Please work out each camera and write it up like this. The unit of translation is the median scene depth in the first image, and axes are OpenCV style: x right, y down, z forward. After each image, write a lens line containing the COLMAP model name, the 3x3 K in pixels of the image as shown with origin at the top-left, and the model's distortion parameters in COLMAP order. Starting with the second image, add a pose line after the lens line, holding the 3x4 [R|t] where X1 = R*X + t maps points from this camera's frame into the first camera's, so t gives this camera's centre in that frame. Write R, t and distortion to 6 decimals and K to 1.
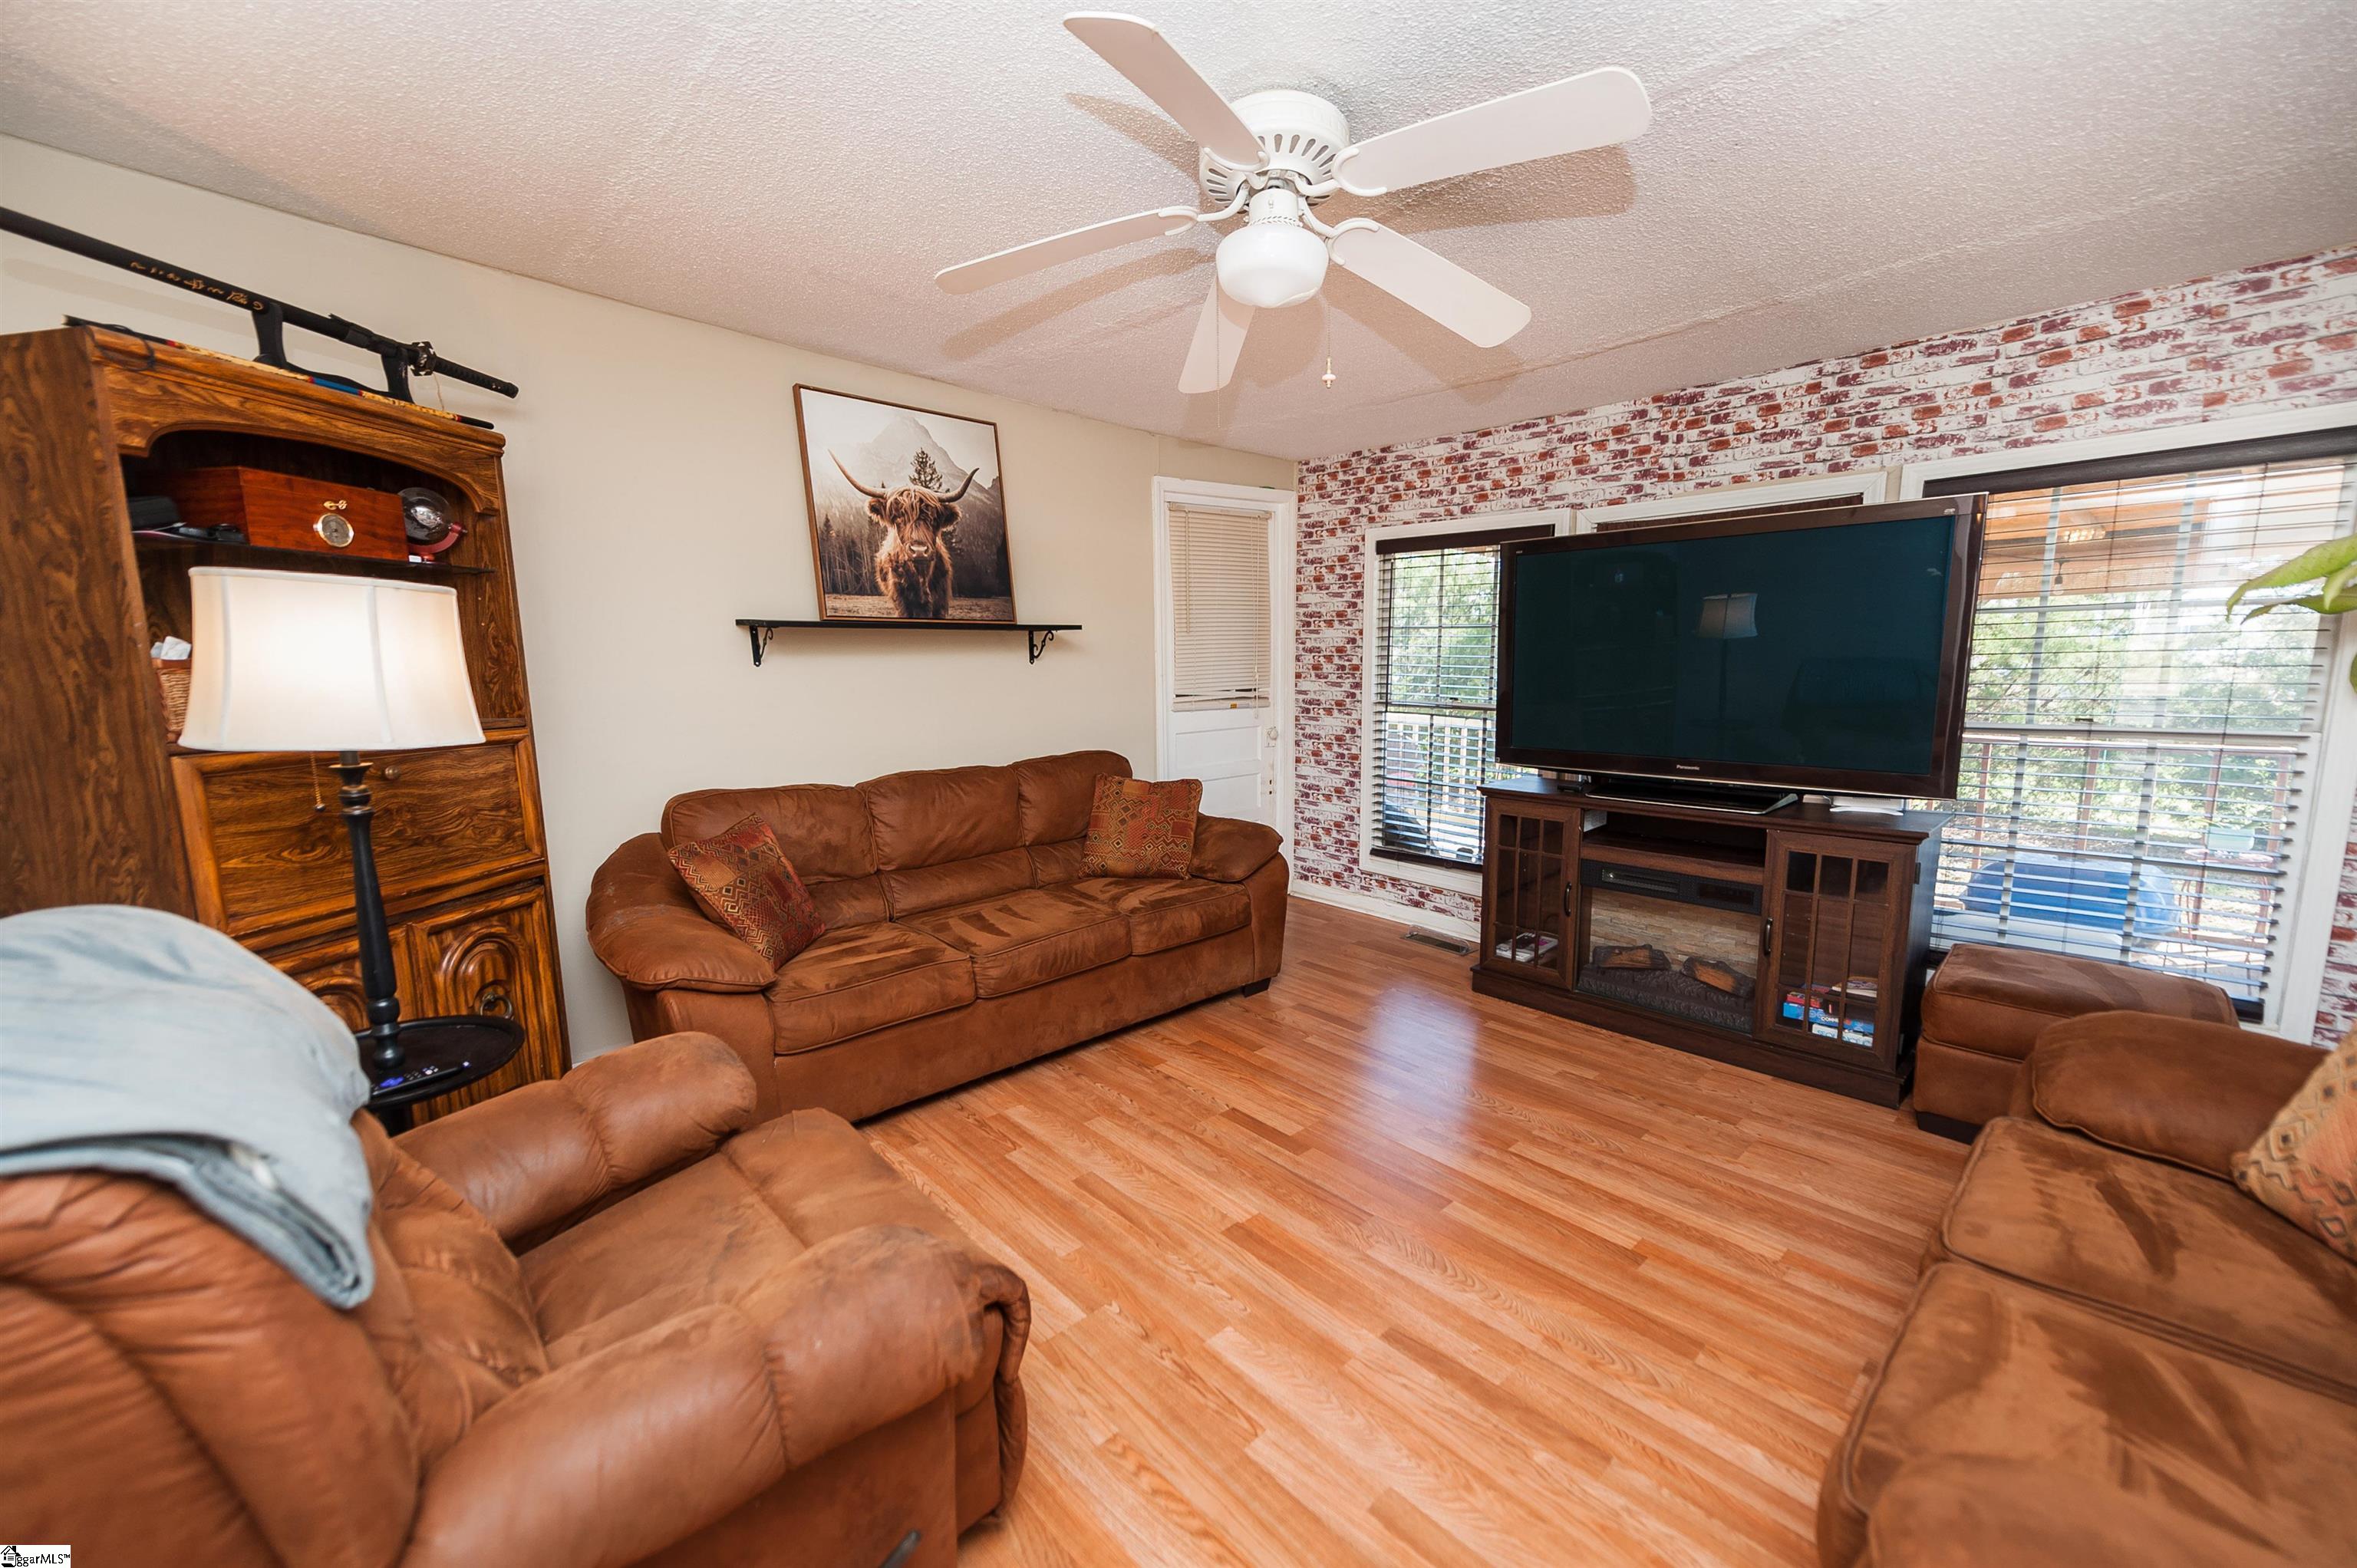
lens RADIAL K [[937.5, 0, 1162.9], [0, 937.5, 792.8], [0, 0, 1]] dist [0.008737, -0.004365]
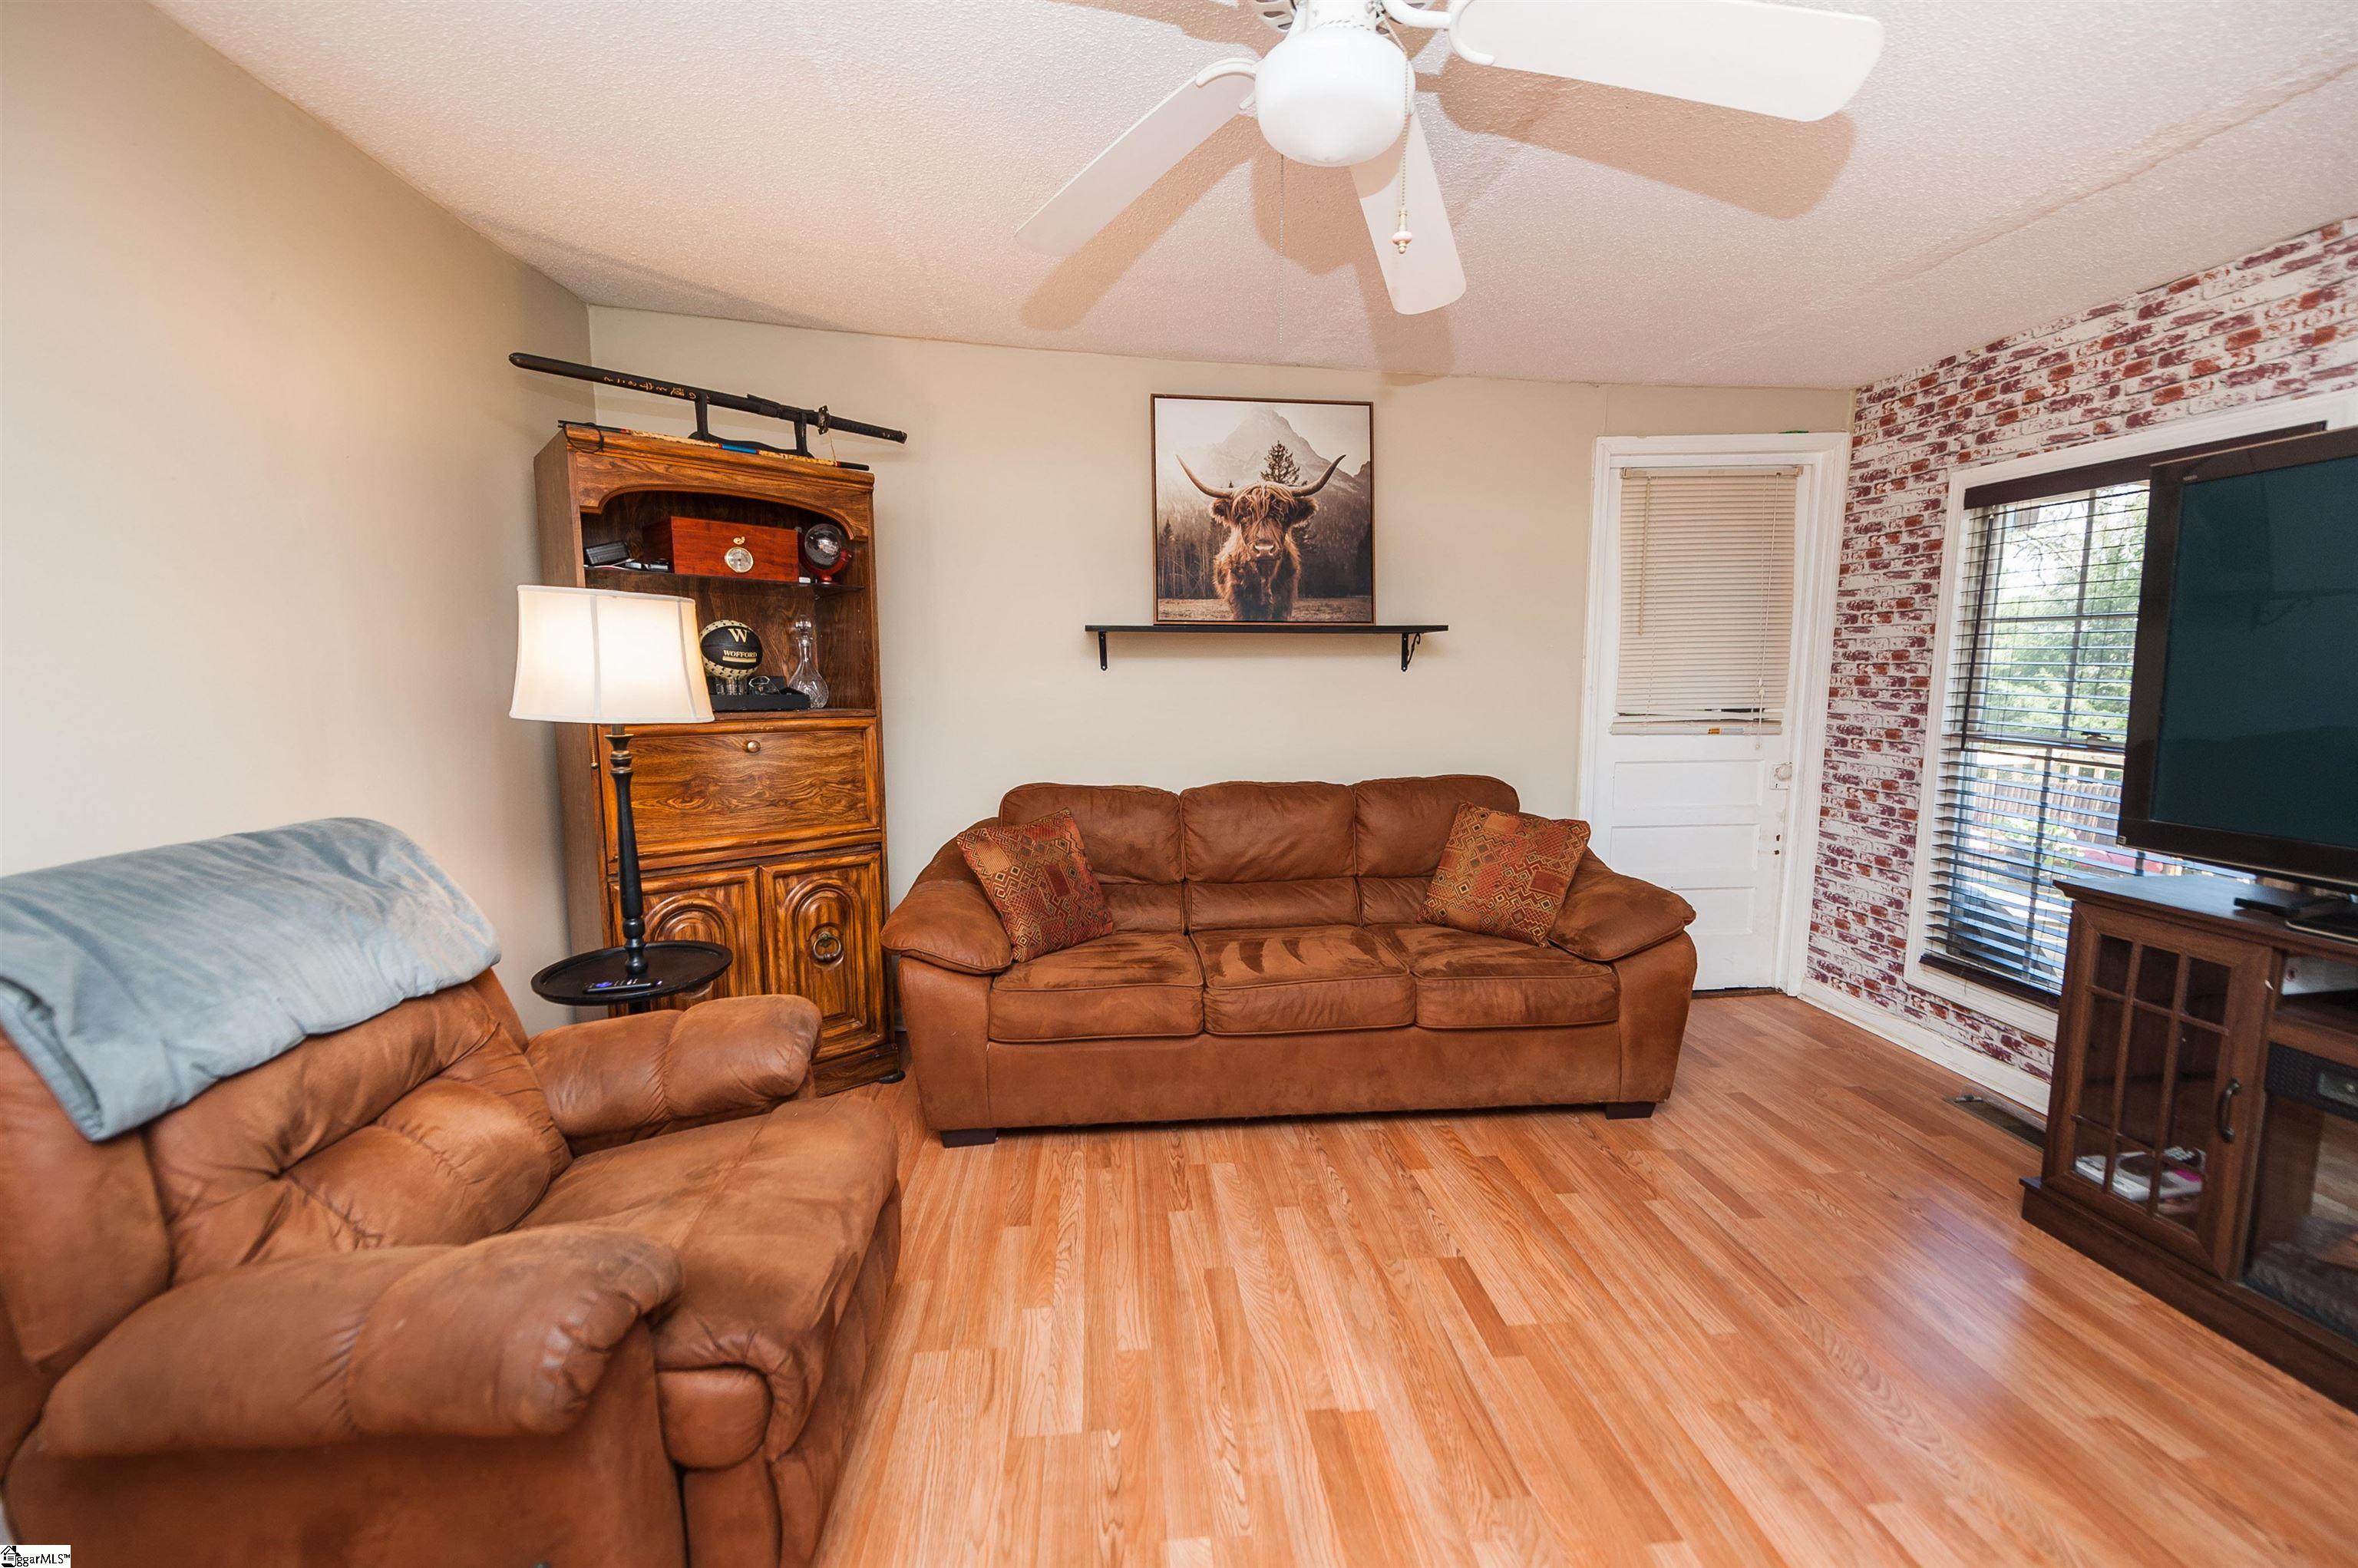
lens RADIAL K [[937.9, 0, 1173.3], [0, 937.9, 791.3], [0, 0, 1]] dist [0.008737, -0.004365]
pose [[0.800258, 0.082053, -0.594016, 0.249584], [-0.093088, 0.995584, 0.012114, -0.018578], [0.592387, 0.045602, 0.804362, 0.196783]]
